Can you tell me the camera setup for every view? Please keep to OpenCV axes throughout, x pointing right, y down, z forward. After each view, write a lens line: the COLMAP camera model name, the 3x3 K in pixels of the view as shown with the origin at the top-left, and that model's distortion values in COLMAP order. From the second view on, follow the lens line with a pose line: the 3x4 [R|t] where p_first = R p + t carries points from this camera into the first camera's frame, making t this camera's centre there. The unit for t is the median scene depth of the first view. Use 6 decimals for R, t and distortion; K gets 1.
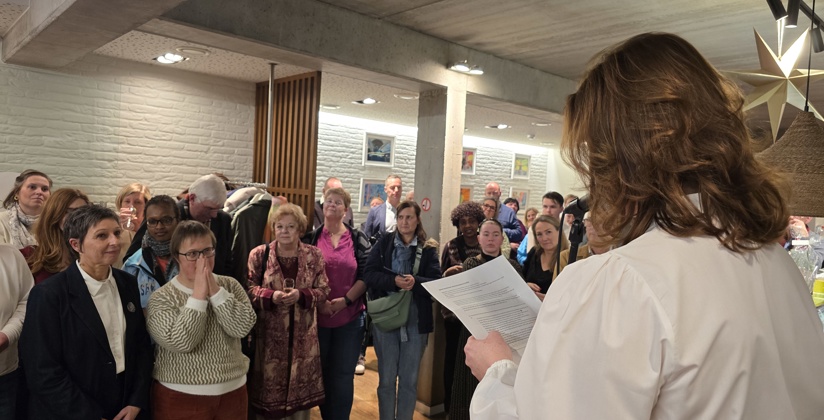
lens RADIAL K [[599.7, 0, 387.1], [0, 599.7, 239.6], [0, 0, 1]] dist [0.054014, -0.002658]
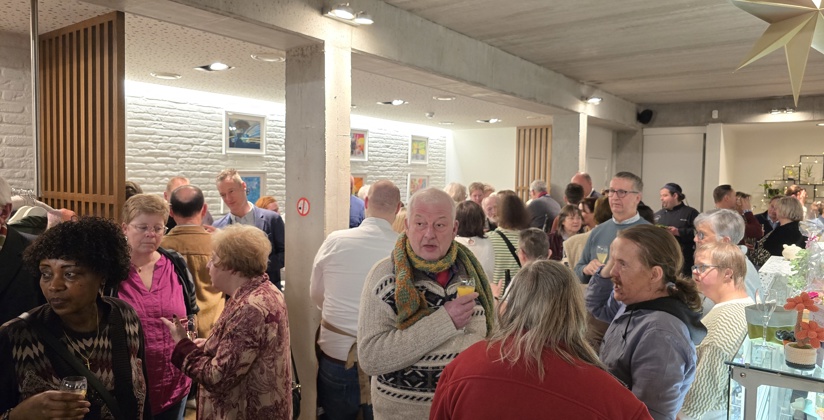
lens RADIAL K [[579.8, 0, 412.0], [0, 579.8, 210.0], [0, 0, 1]] dist [-0.004978, -0.004747]
pose [[0.974257, -0.051482, 0.219483, 0.034996], [0.055707, 0.998361, -0.013102, -0.034885], [-0.218449, 0.024992, 0.975528, 0.270779]]
